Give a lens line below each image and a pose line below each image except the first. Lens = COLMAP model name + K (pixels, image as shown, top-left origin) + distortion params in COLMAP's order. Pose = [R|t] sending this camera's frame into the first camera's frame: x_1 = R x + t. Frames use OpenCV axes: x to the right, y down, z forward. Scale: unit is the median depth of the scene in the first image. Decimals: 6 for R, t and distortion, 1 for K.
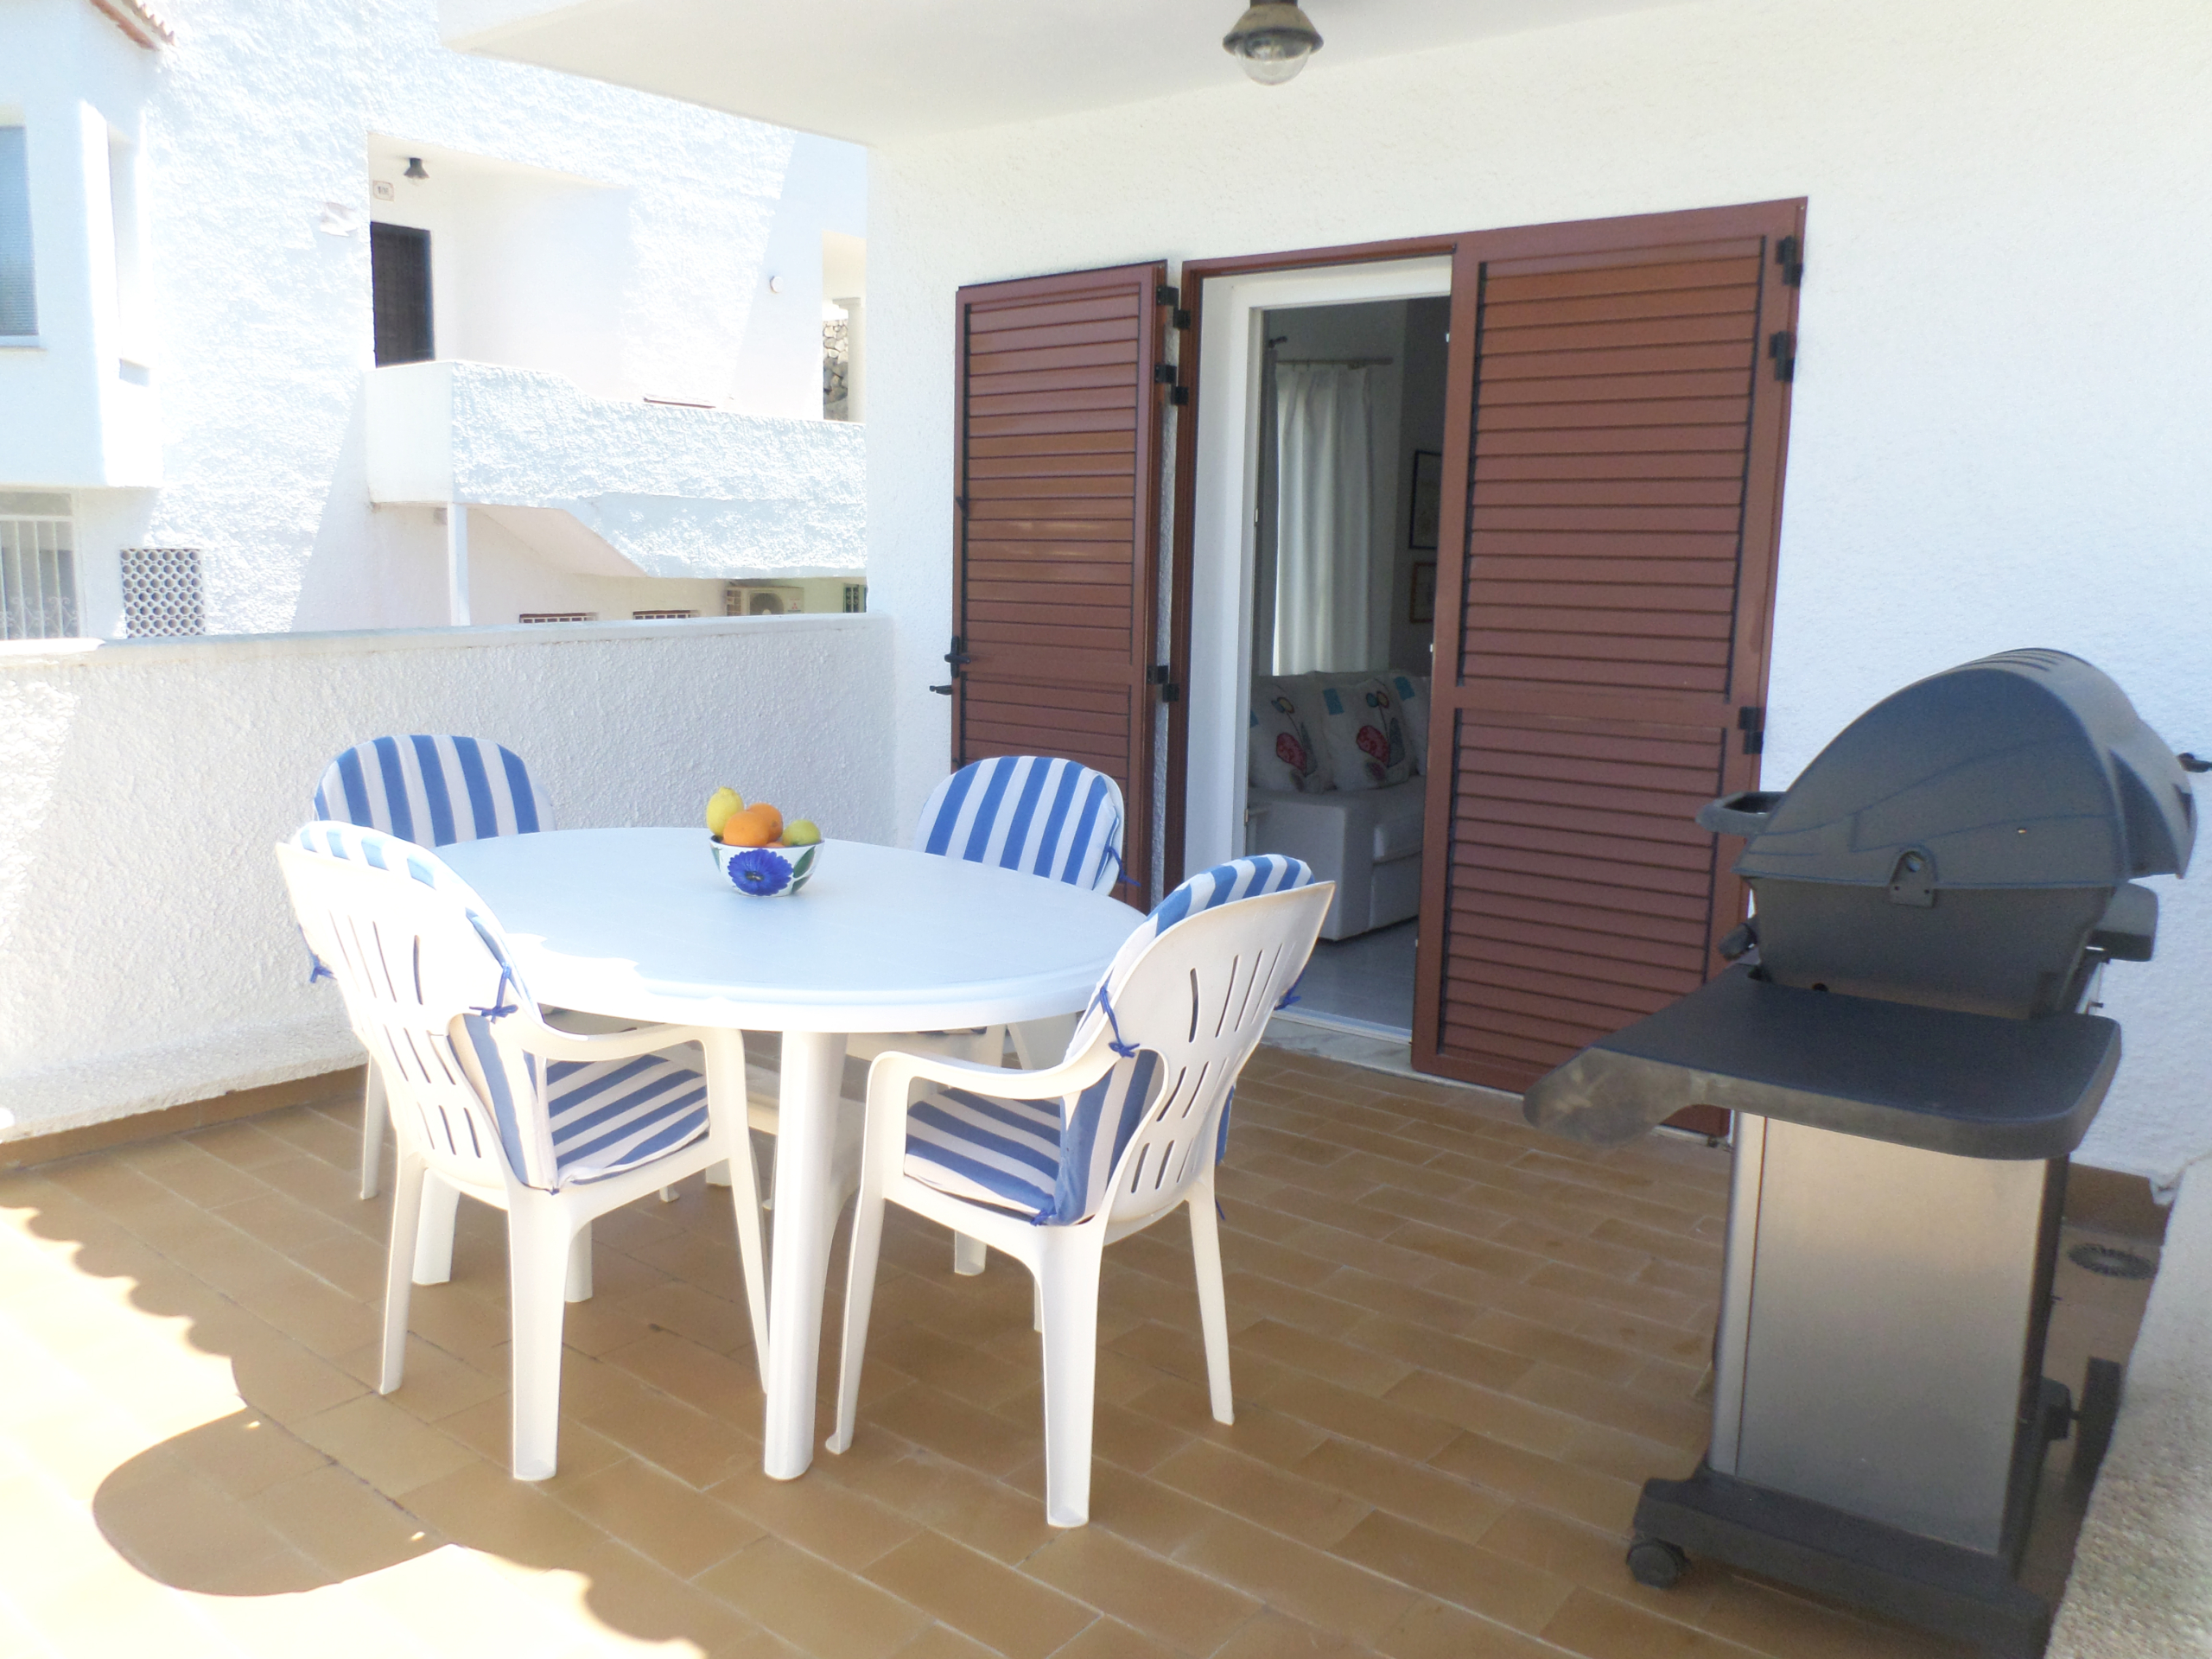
lens RADIAL K [[1670.7, 0, 1108.6], [0, 1670.7, 829.3], [0, 0, 1]] dist [-0.037427, 0.007298]
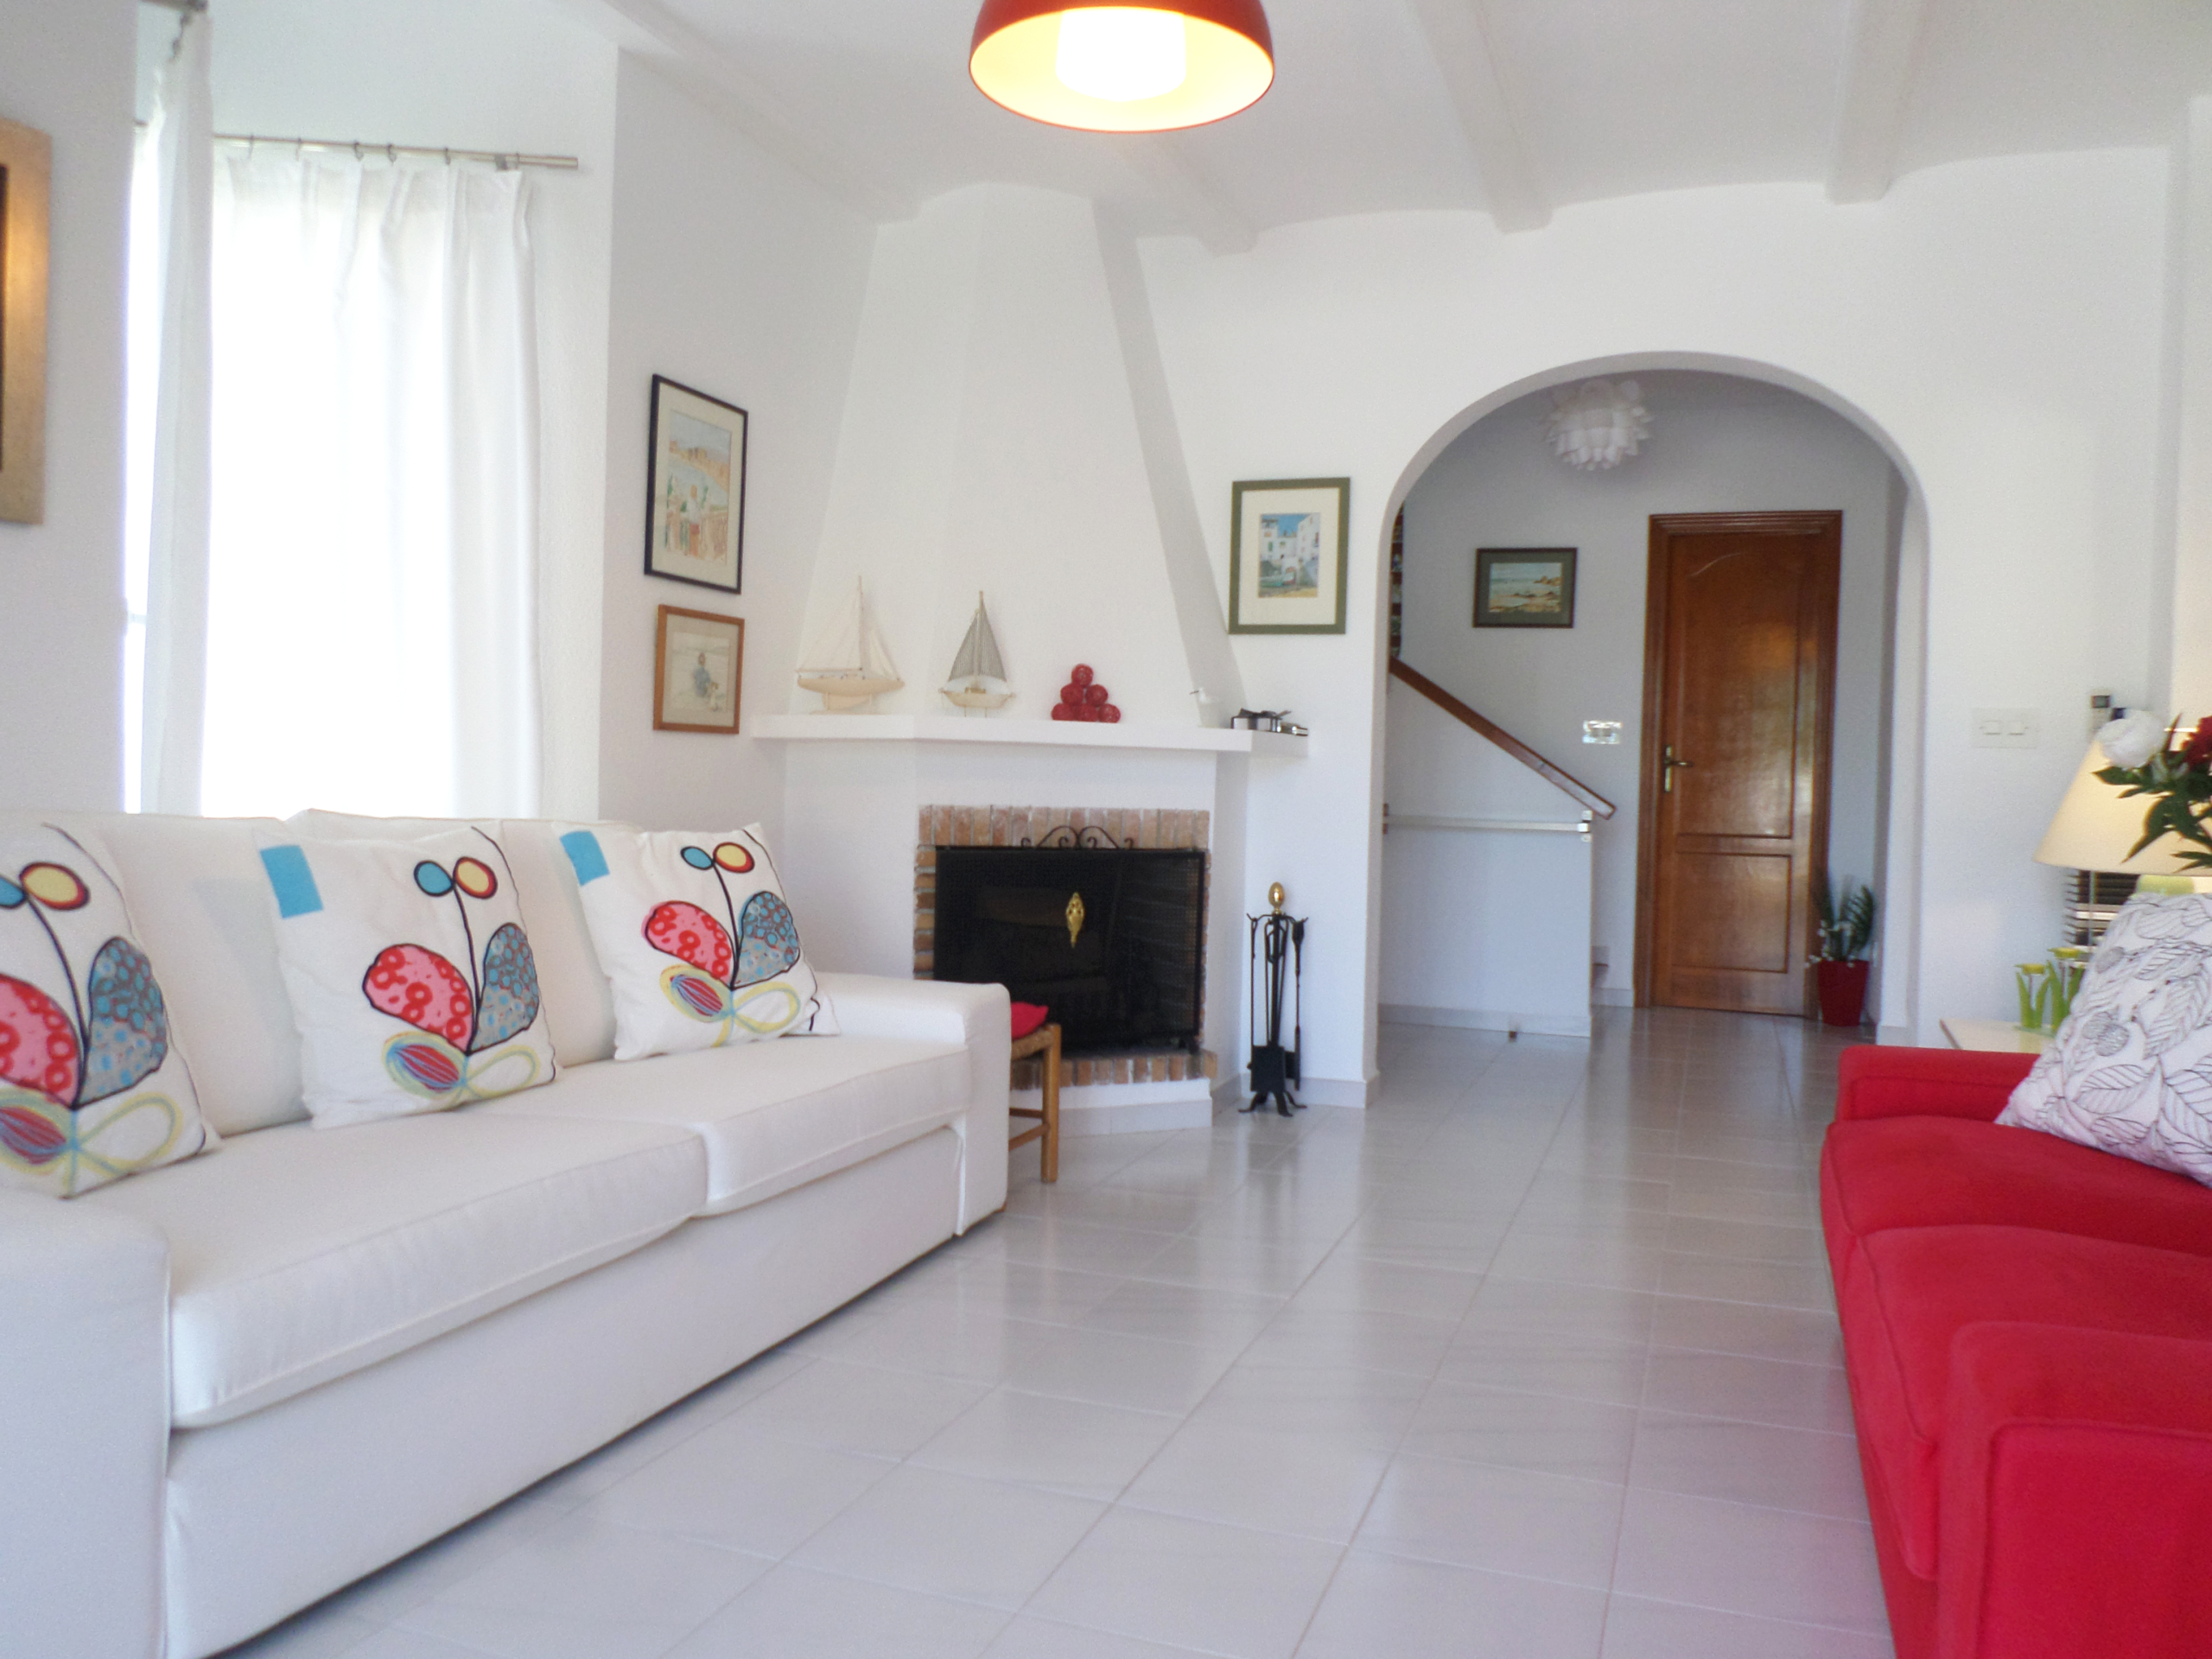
lens RADIAL K [[1670.7, 0, 1094.9], [0, 1670.7, 808.1], [0, 0, 1]] dist [-0.037427, 0.007298]
pose [[0.962108, 0.002045, 0.272660, 0.217349], [0.036430, 0.990043, -0.135969, -0.038699], [-0.270223, 0.140750, 0.952454, 0.640497]]
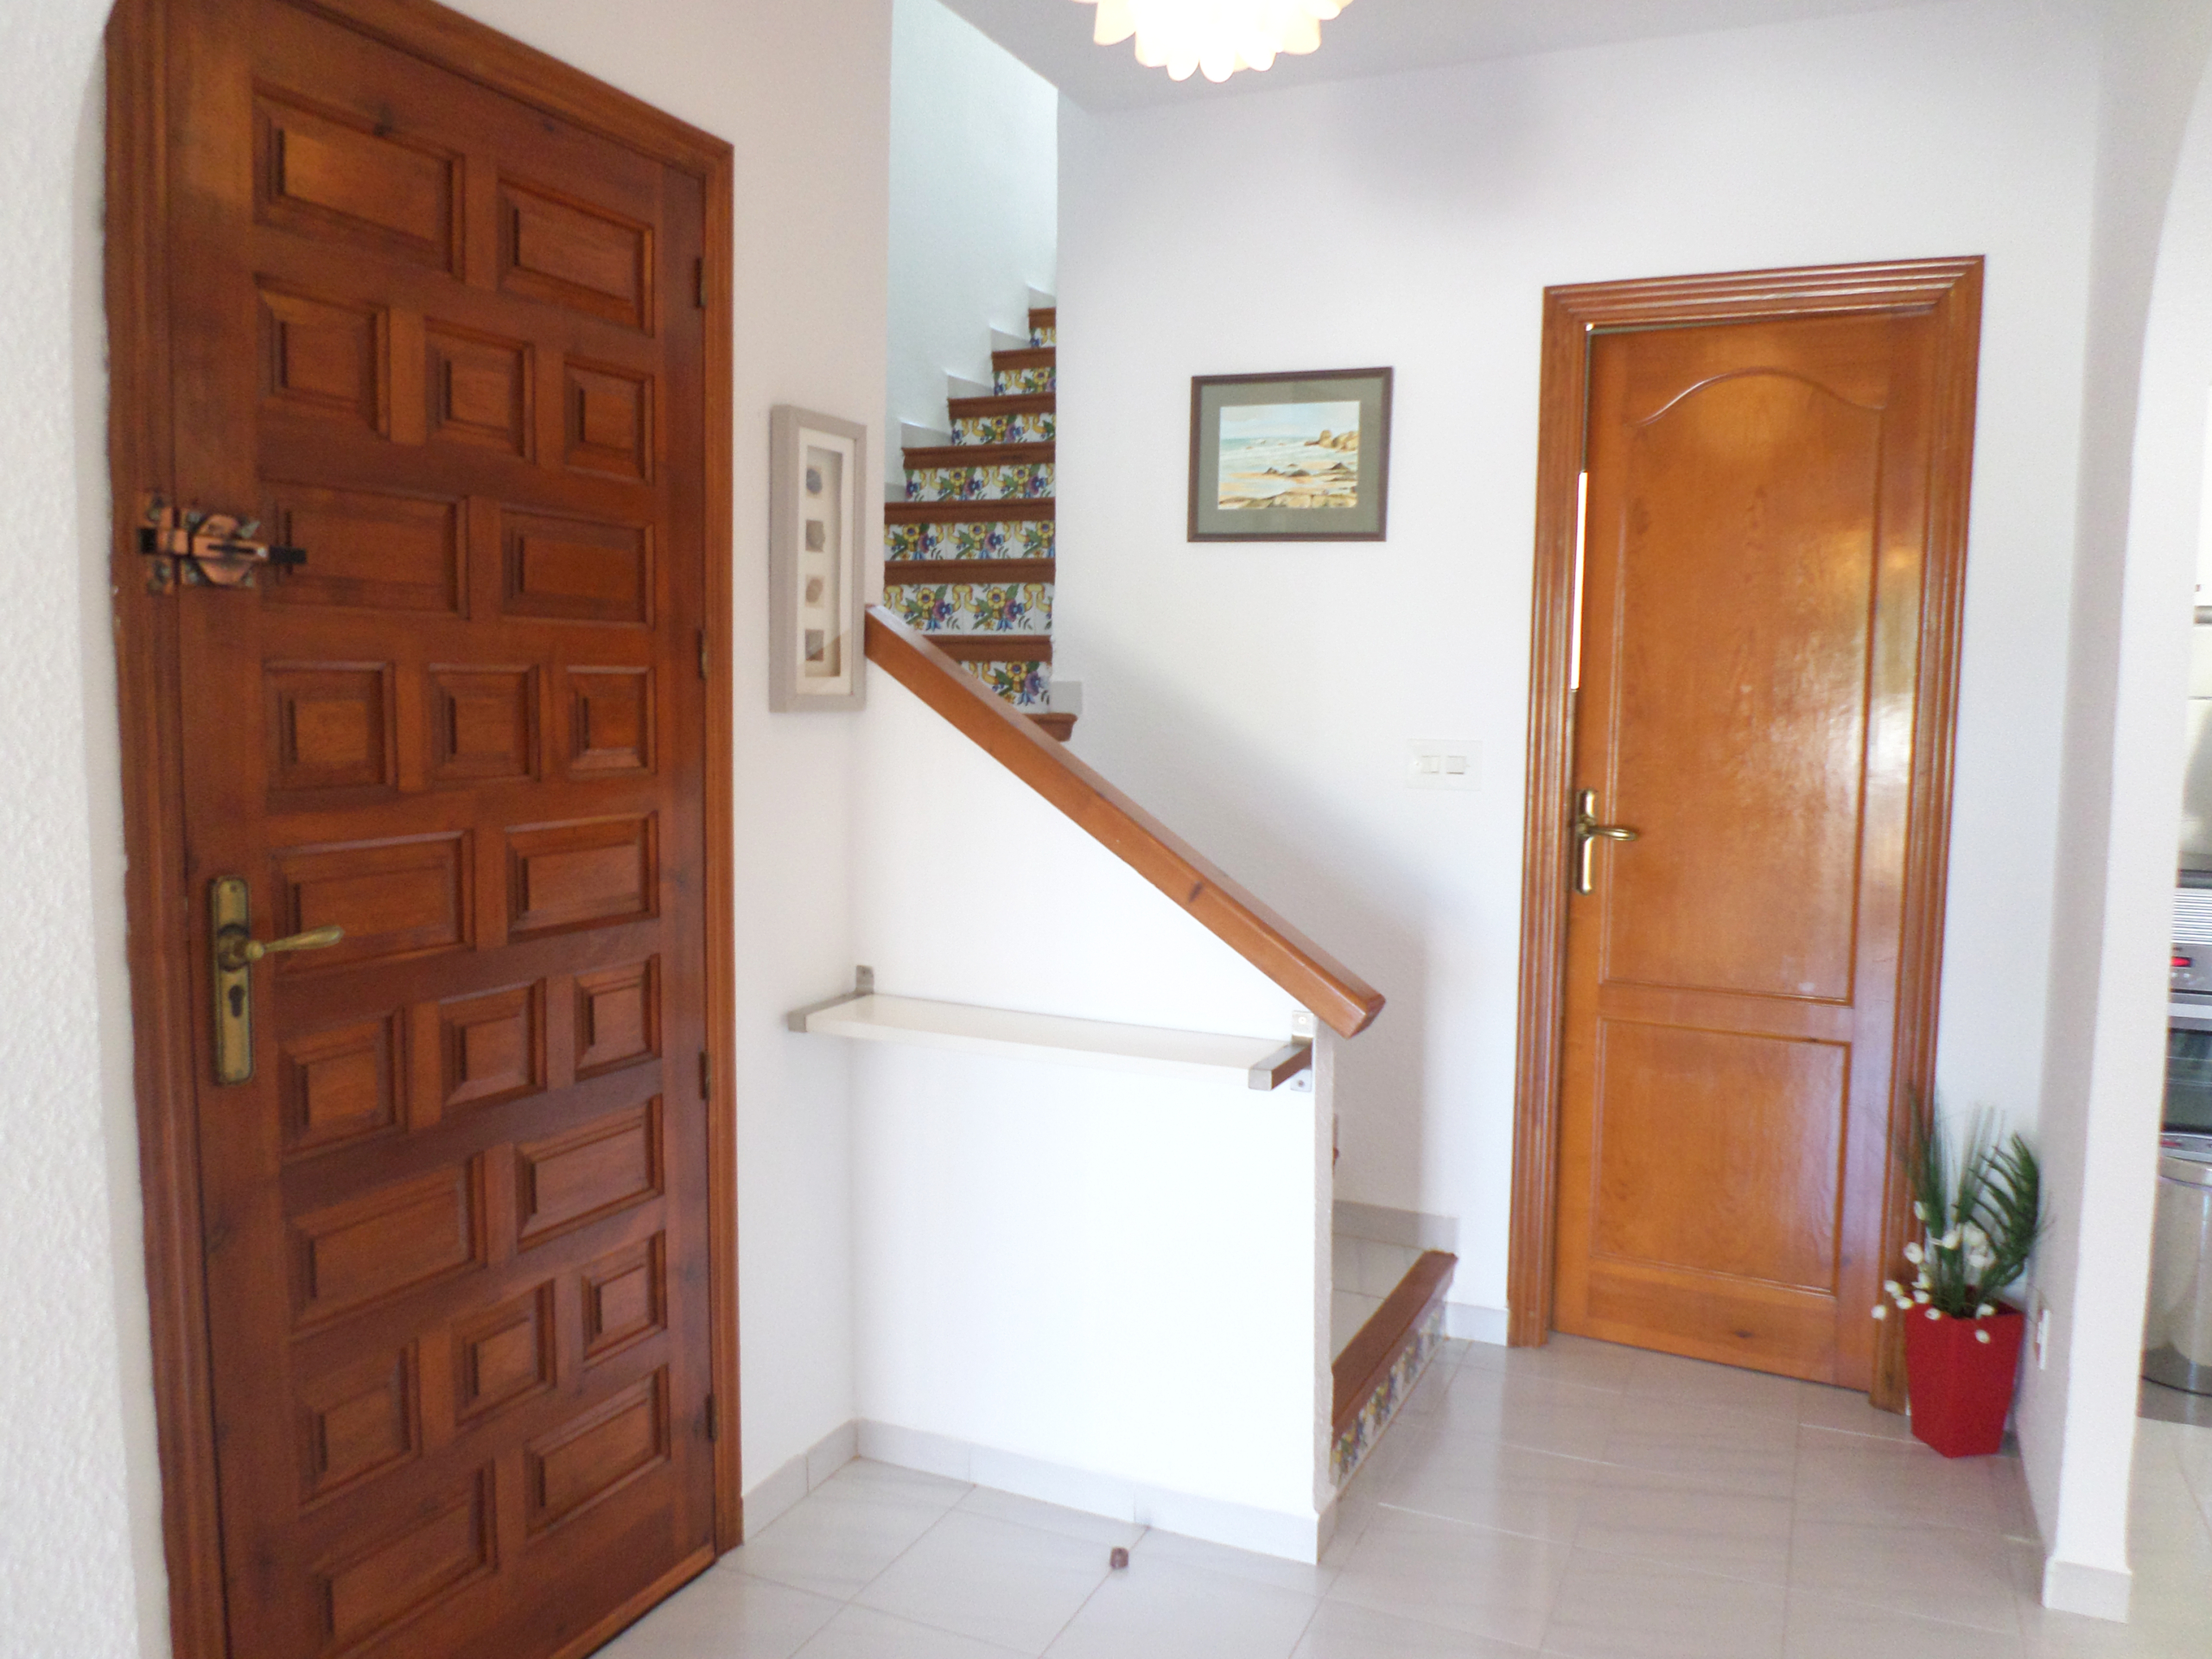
lens RADIAL K [[1670.7, 0, 1095.6], [0, 1670.7, 823.8], [0, 0, 1]] dist [-0.037427, 0.007298]
pose [[0.974393, -0.023041, 0.223666, 0.628900], [0.040941, 0.996288, -0.075724, -0.176509], [-0.221091, 0.082942, 0.971720, 1.127516]]
